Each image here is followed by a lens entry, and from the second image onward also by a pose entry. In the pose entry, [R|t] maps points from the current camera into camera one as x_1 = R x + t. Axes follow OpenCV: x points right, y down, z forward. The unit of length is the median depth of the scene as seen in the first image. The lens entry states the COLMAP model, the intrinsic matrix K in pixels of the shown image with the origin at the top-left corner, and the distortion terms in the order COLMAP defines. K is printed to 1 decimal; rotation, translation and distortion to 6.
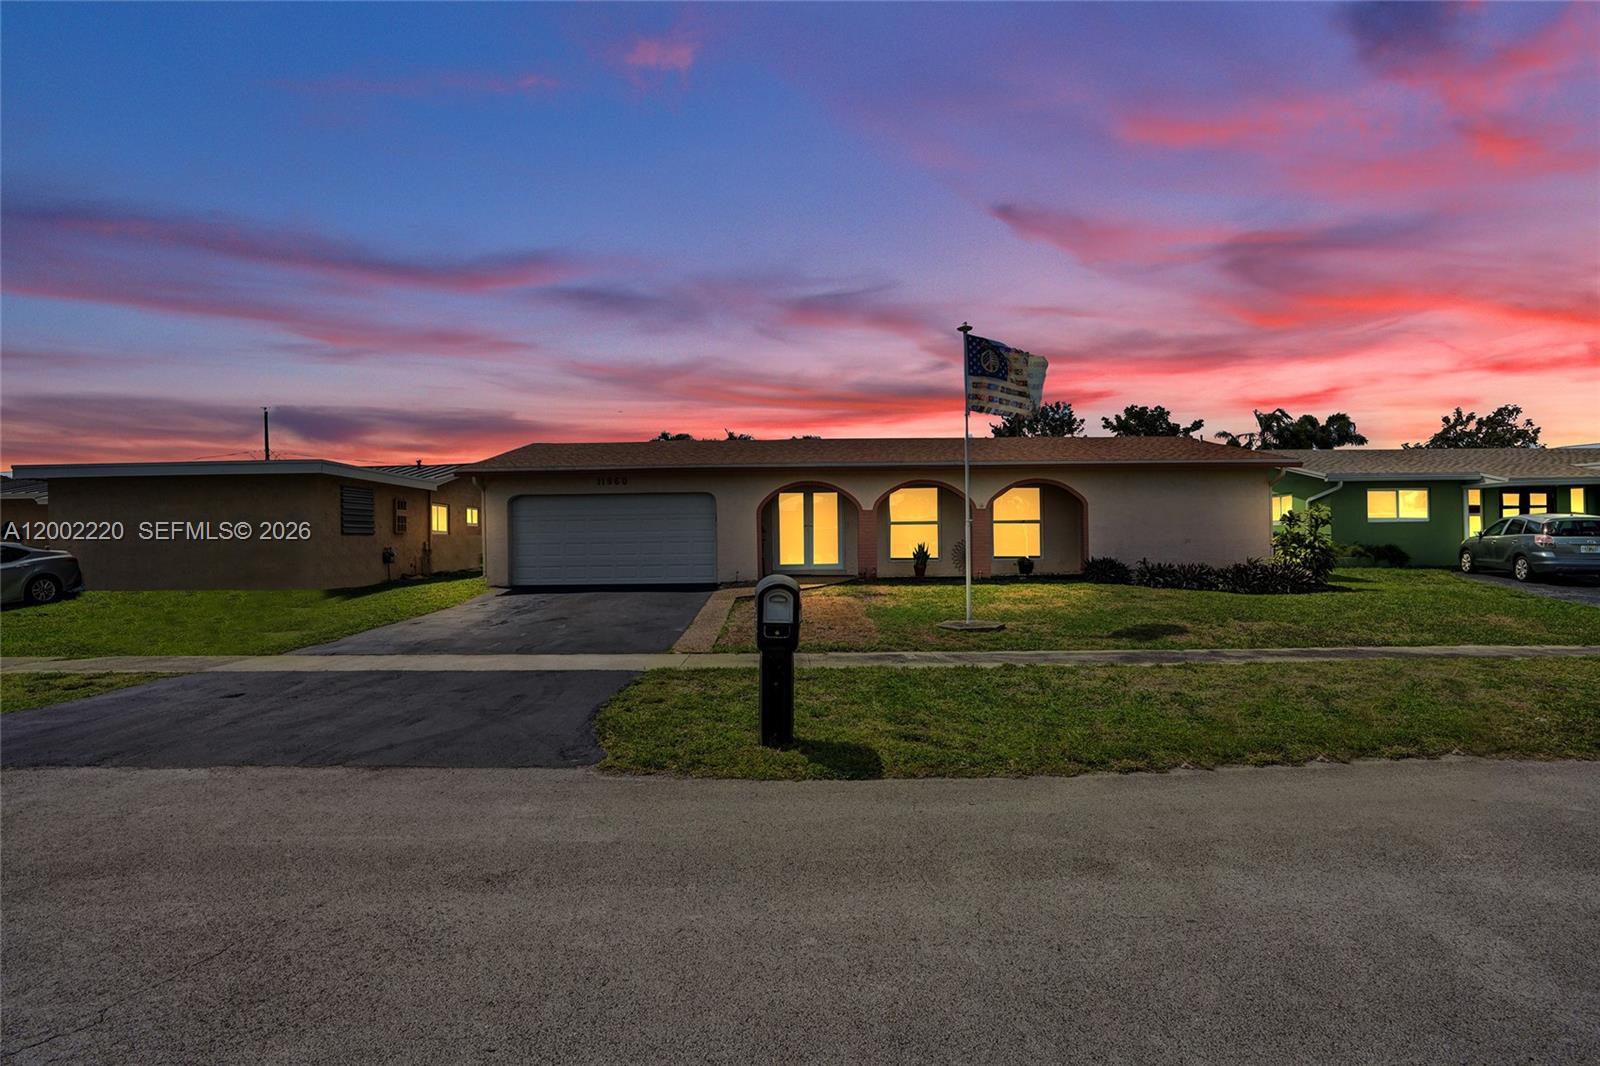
lens RADIAL K [[726.7, 0, 801.4], [0, 726.7, 527.0], [0, 0, 1]] dist [0.000223, -0.000670]
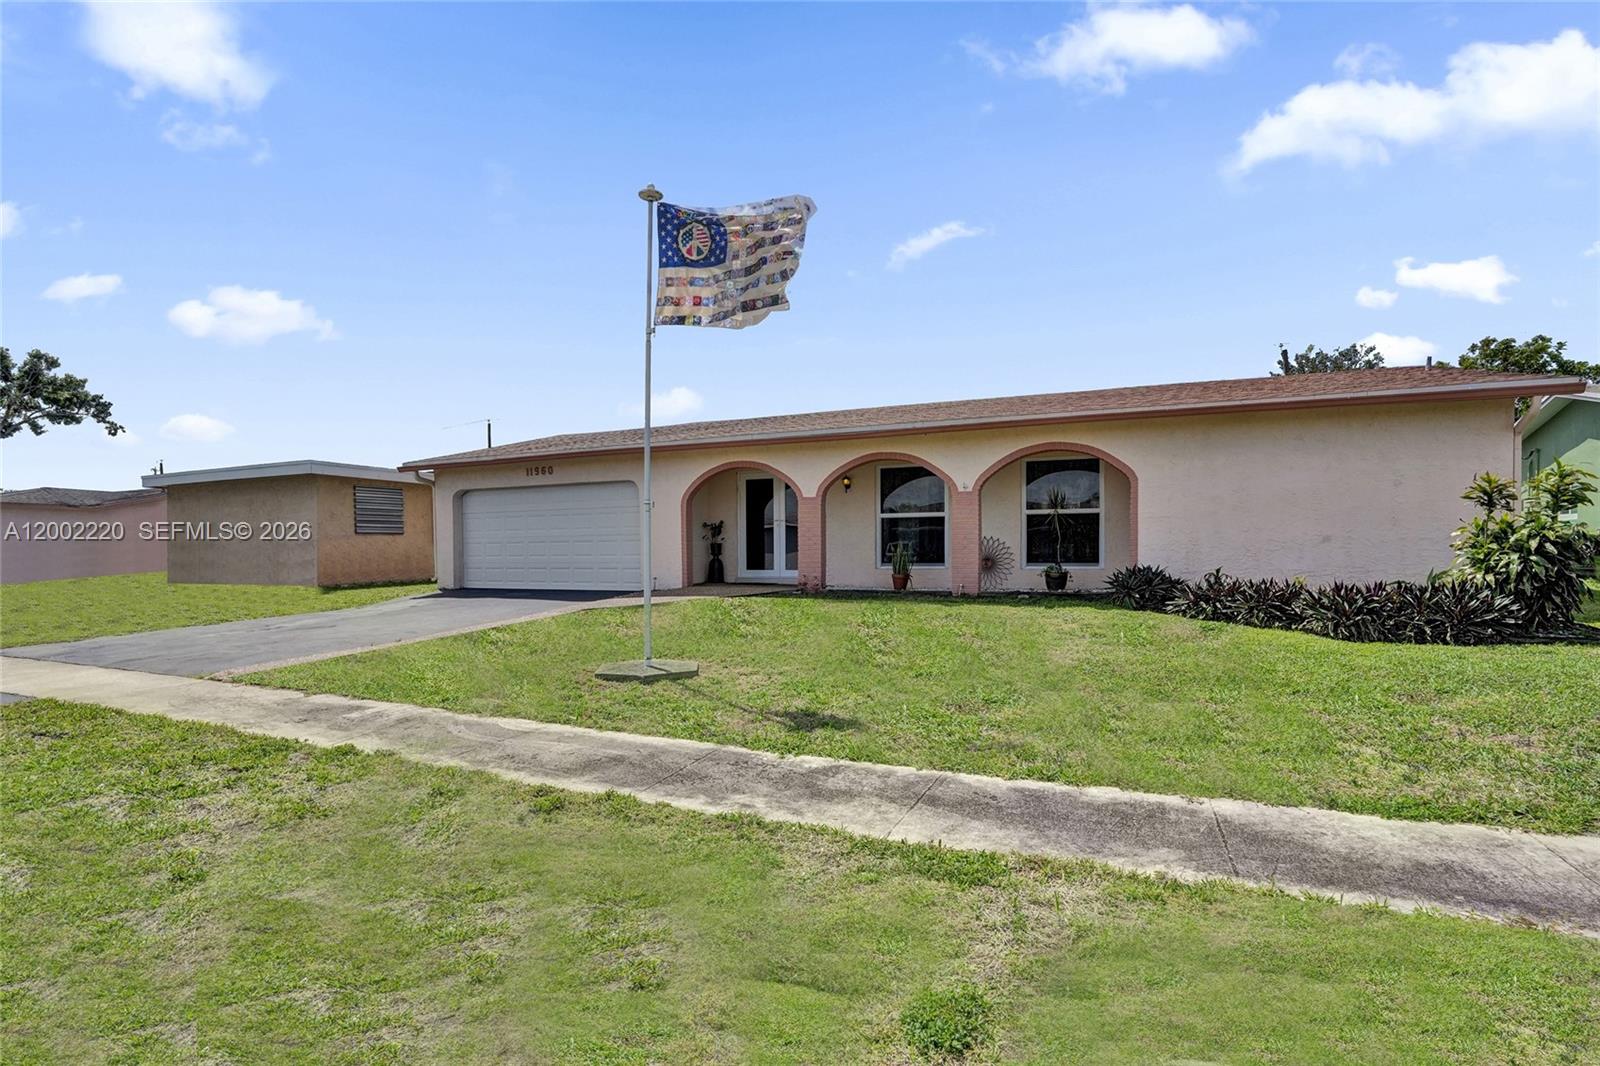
lens RADIAL K [[764.0, 0, 800.0], [0, 764.0, 533.0], [0, 0, 1]] dist [0.000189, 0.054335]
pose [[0.921497, -0.002119, -0.388381, 0.467165], [-0.000771, 0.999973, -0.007286, 0.020865], [0.388386, 0.007013, 0.921470, 0.338424]]
